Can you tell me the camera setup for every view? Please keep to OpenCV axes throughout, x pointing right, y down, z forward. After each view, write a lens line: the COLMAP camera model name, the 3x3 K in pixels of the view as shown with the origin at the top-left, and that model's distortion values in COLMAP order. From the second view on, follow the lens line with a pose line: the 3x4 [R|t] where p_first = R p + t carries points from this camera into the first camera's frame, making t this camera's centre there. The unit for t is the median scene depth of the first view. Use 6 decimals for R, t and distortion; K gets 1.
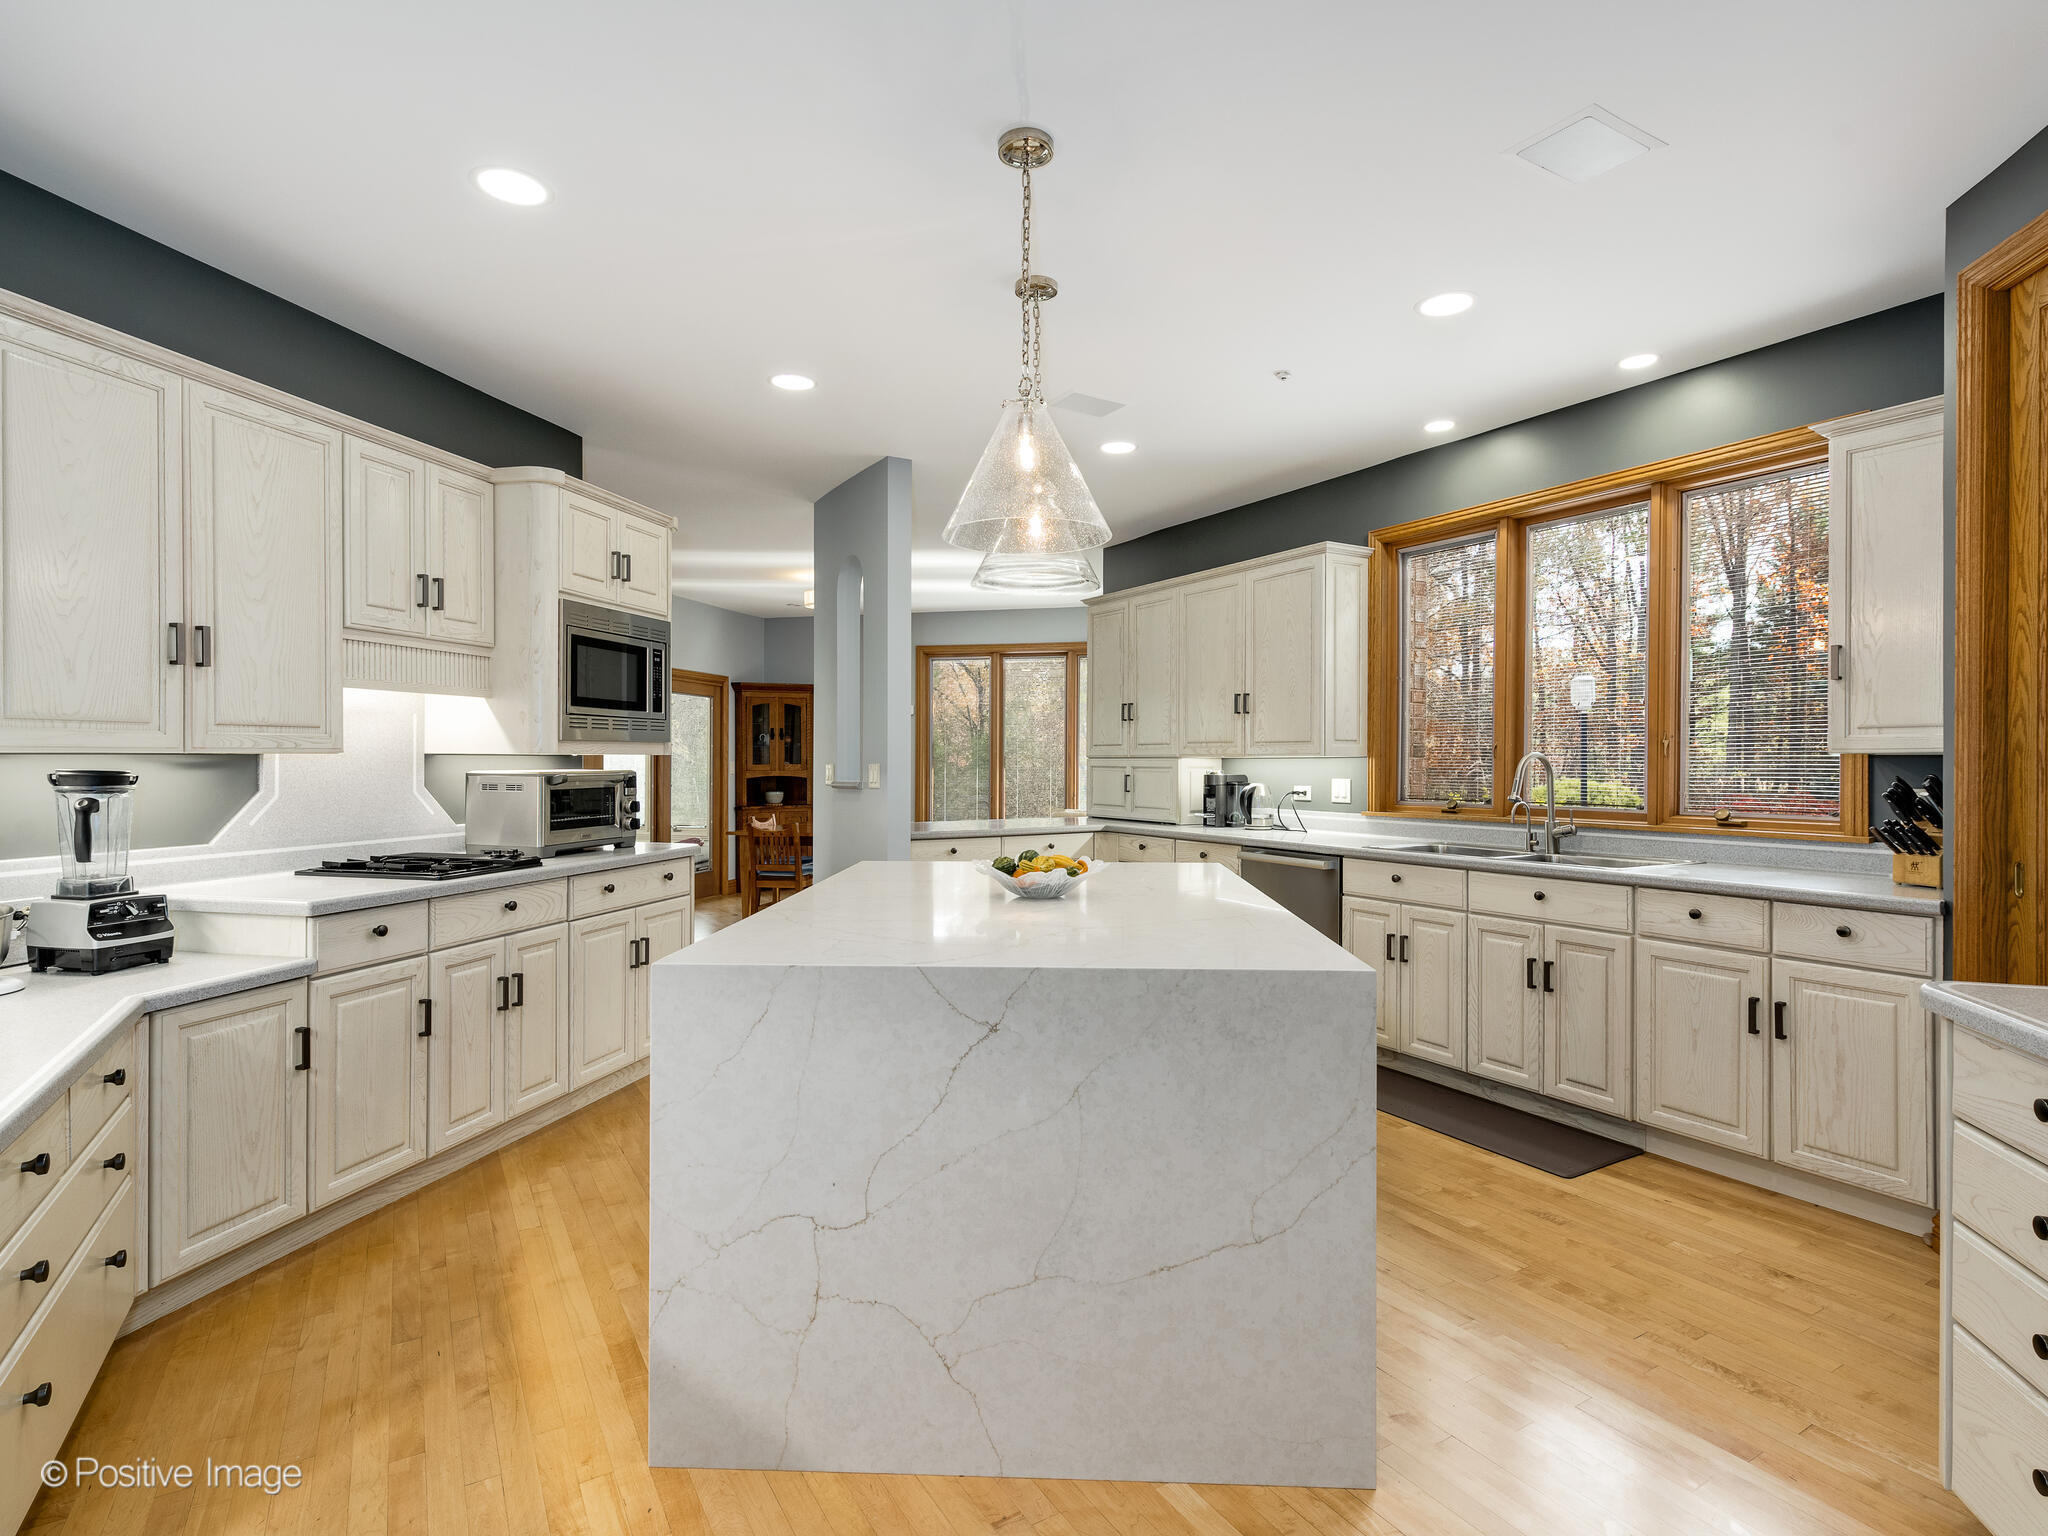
lens RADIAL K [[1039.8, 0, 1028.0], [0, 1039.8, 756.0], [0, 0, 1]] dist [0.005716, -0.000097]
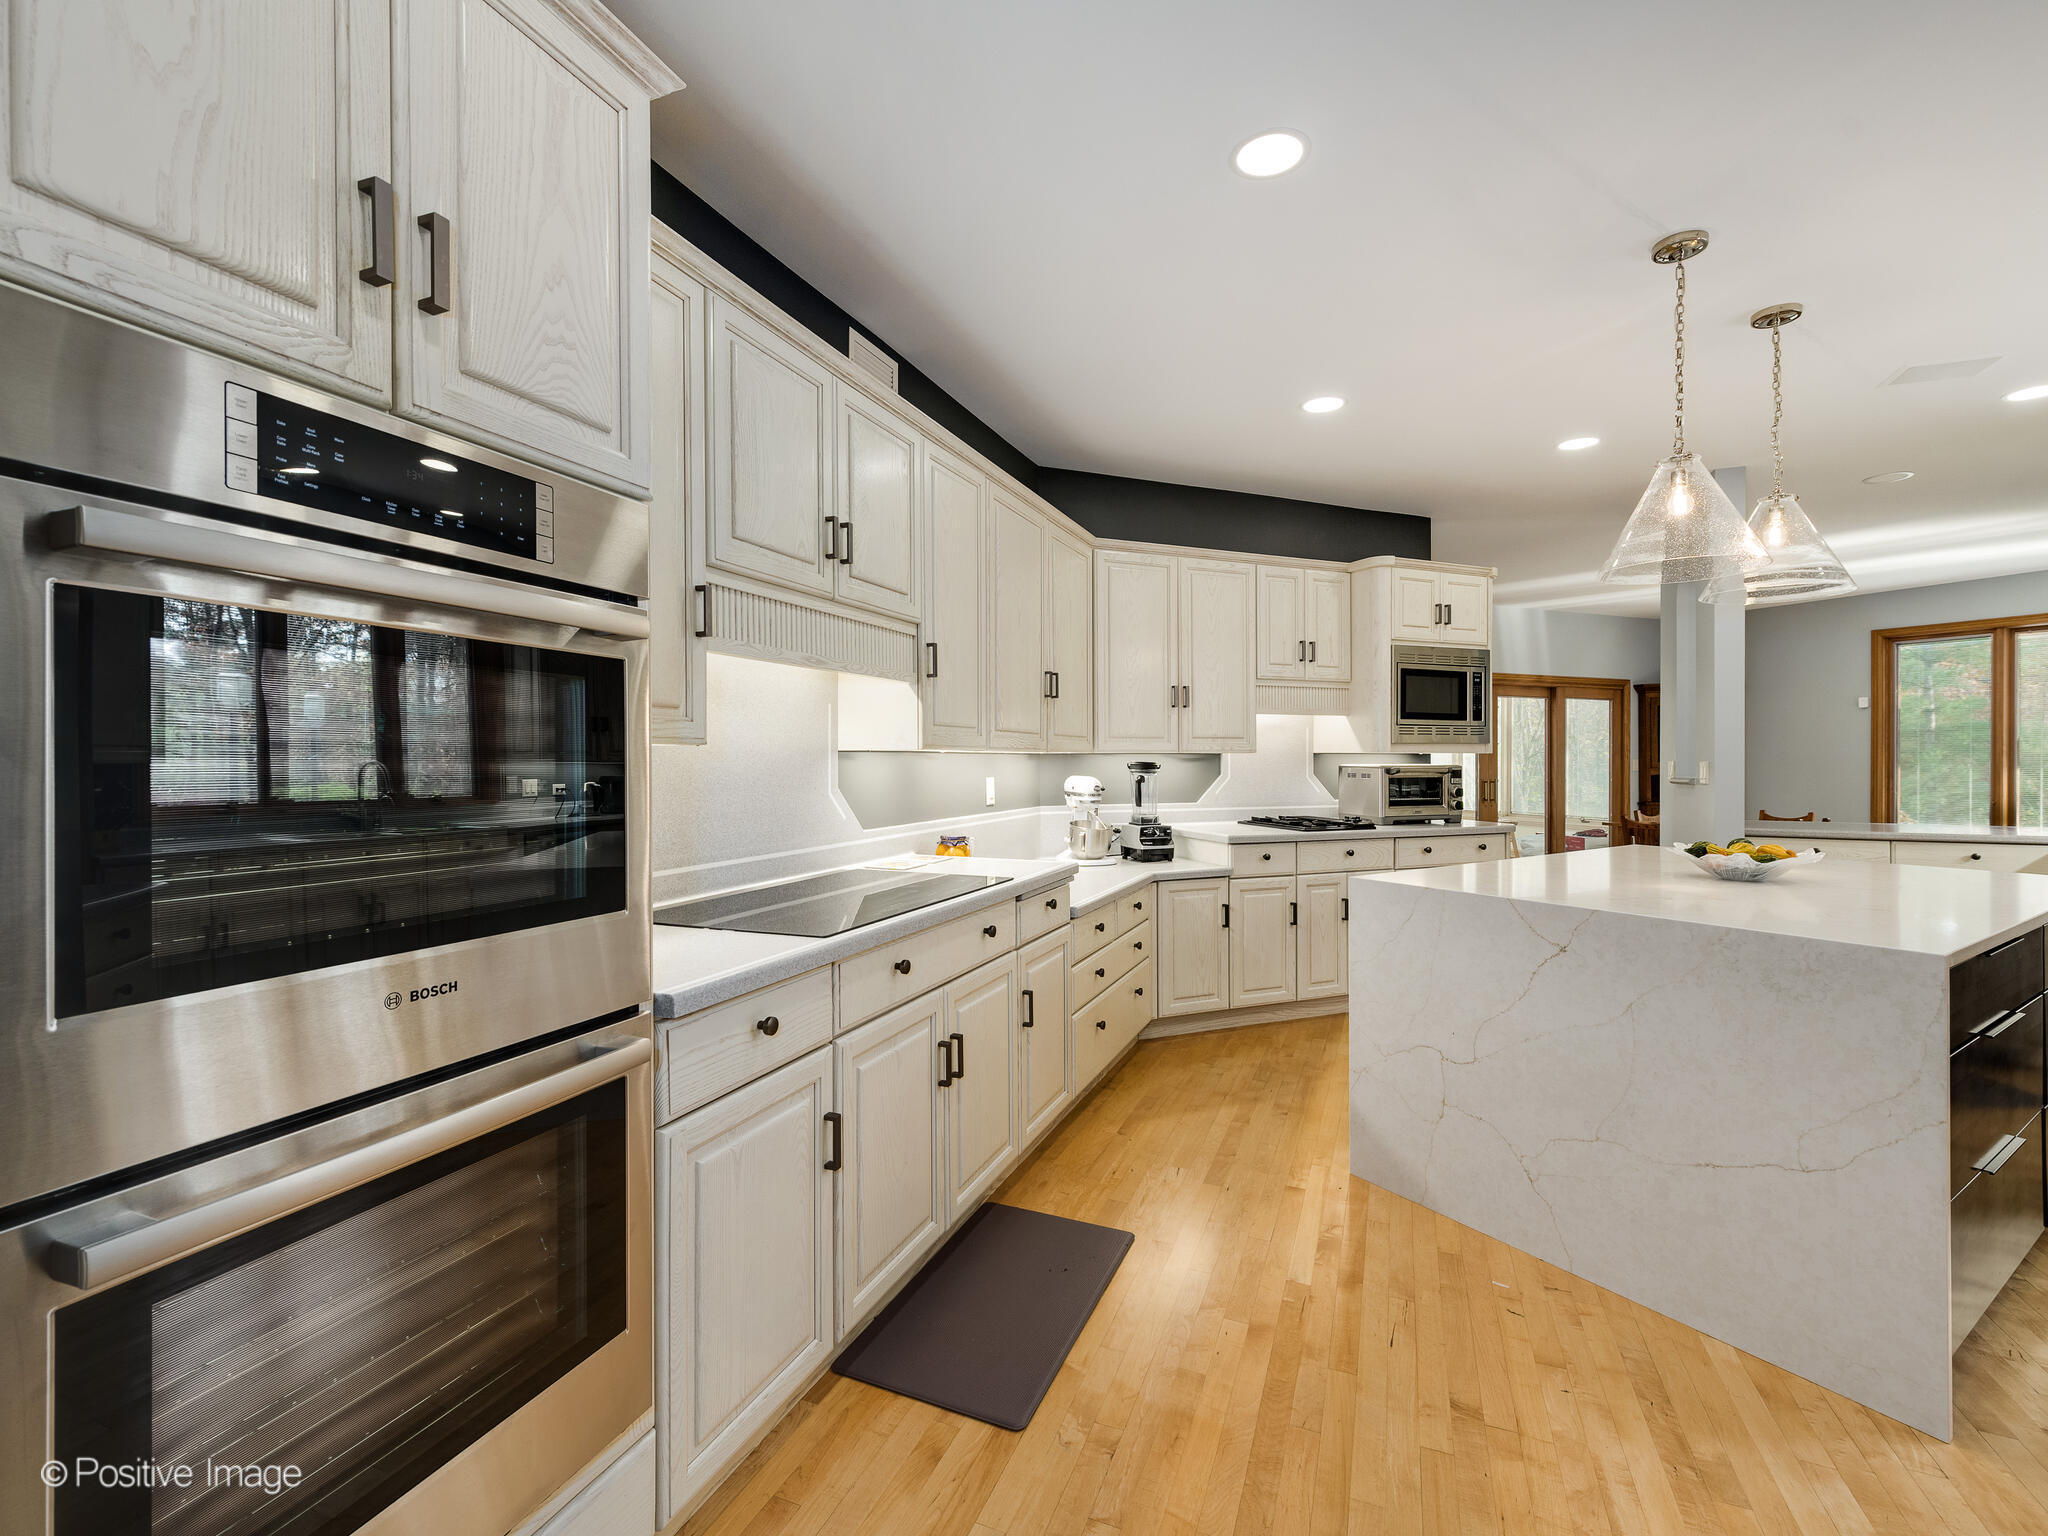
lens RADIAL K [[909.2, 0, 1009.4], [0, 909.2, 764.2], [0, 0, 1]] dist [0.000852, 0.000235]
pose [[0.577242, 0.006995, -0.816543, 0.355340], [0.001645, 0.999951, 0.009729, 0.000748], [0.816571, -0.006959, 0.577202, -0.205446]]
